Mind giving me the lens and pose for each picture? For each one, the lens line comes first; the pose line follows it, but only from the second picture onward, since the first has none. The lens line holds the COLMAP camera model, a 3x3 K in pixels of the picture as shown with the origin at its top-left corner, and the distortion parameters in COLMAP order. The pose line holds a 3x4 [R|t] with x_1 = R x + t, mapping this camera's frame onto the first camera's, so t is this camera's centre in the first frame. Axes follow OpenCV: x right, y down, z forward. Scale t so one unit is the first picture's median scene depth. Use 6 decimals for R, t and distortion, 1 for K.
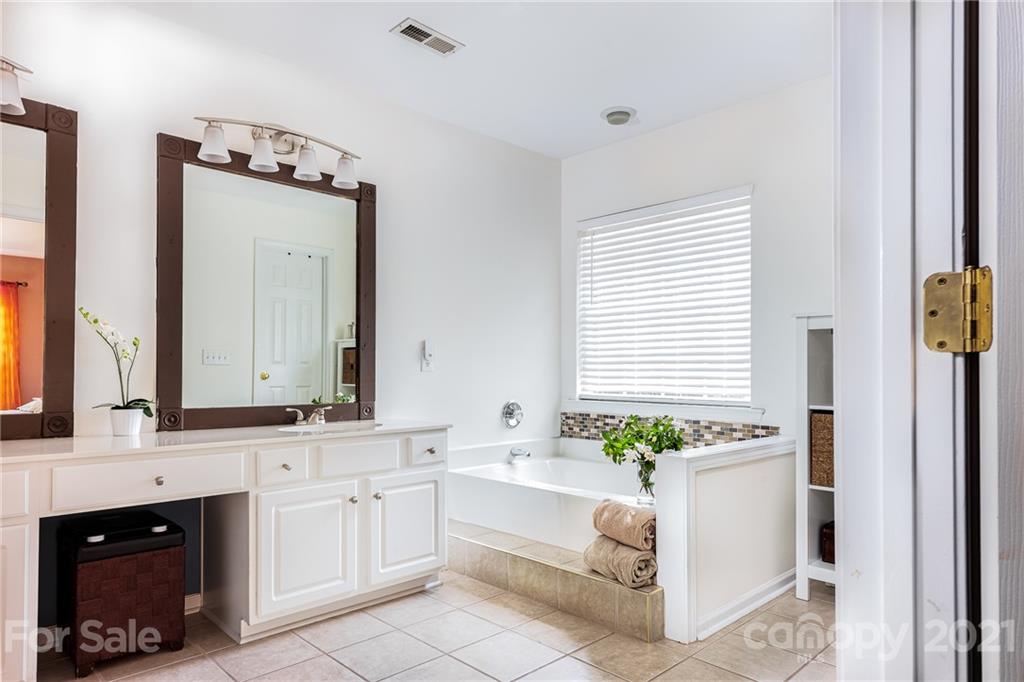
lens RADIAL K [[625.3, 0, 522.4], [0, 625.3, 368.2], [0, 0, 1]] dist [0.003314, 0.002079]
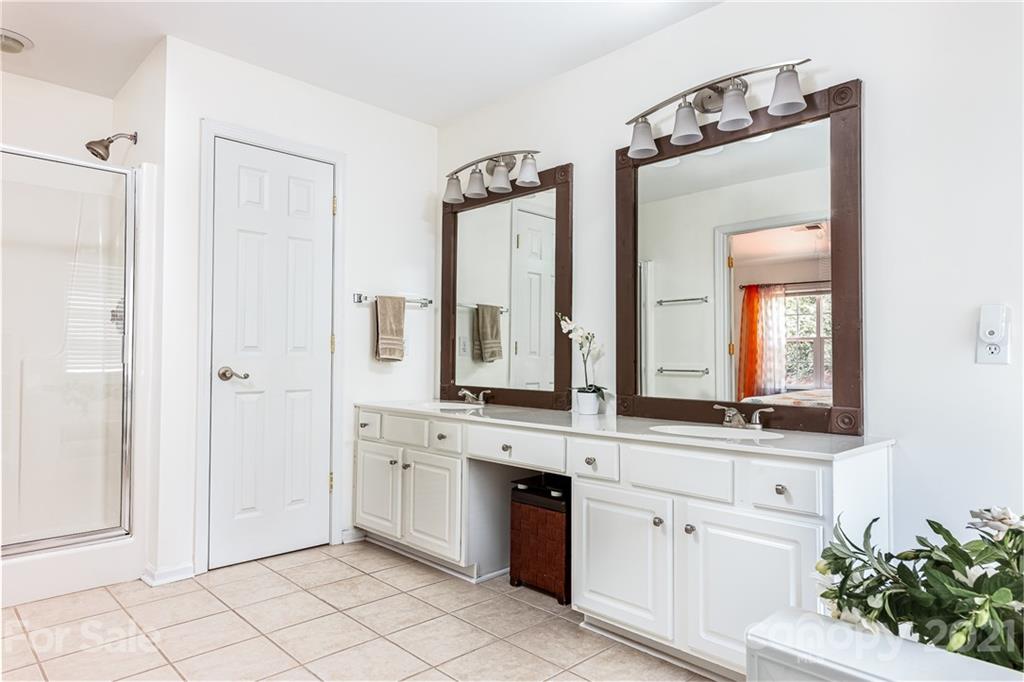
lens RADIAL K [[626.3, 0, 512.0], [0, 626.3, 341.0], [0, 0, 1]] dist [0.001960, -0.000378]
pose [[-0.015640, -0.033618, -0.999312, 0.341306], [-0.000940, 0.999435, -0.033607, 0.004105], [0.999877, 0.000414, -0.015662, 0.517762]]
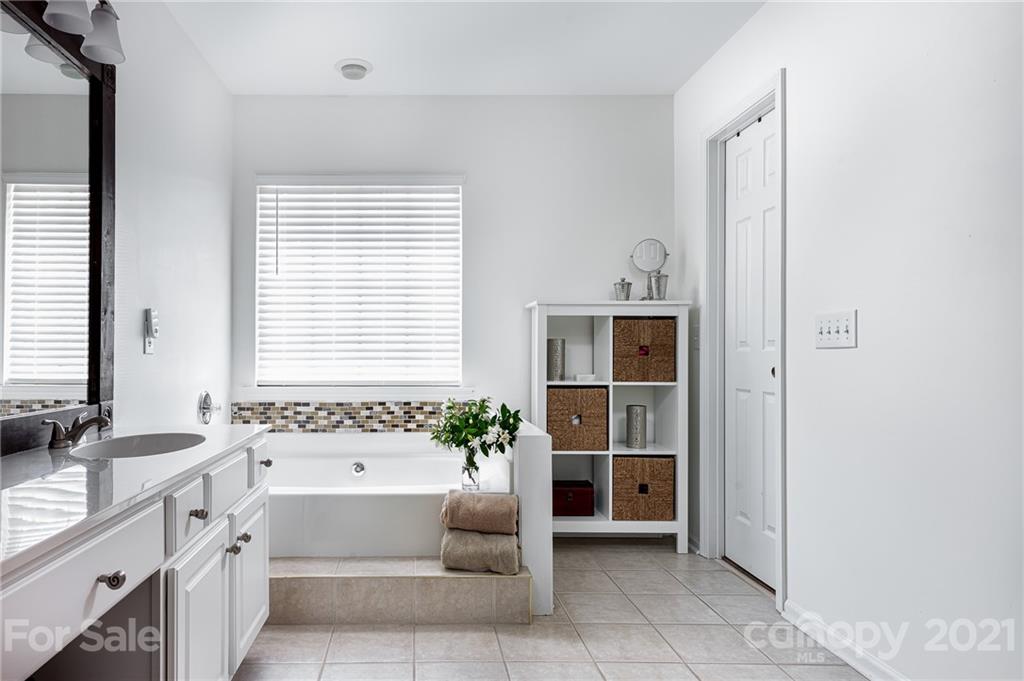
lens RADIAL K [[626.3, 0, 512.0], [0, 626.3, 340.5], [0, 0, 1]] dist [0.001960, -0.000378]
pose [[0.691607, 0.010533, 0.722197, -0.327479], [-0.000696, 0.999903, -0.013917, 0.000149], [-0.722273, 0.009122, 0.691547, 0.197225]]
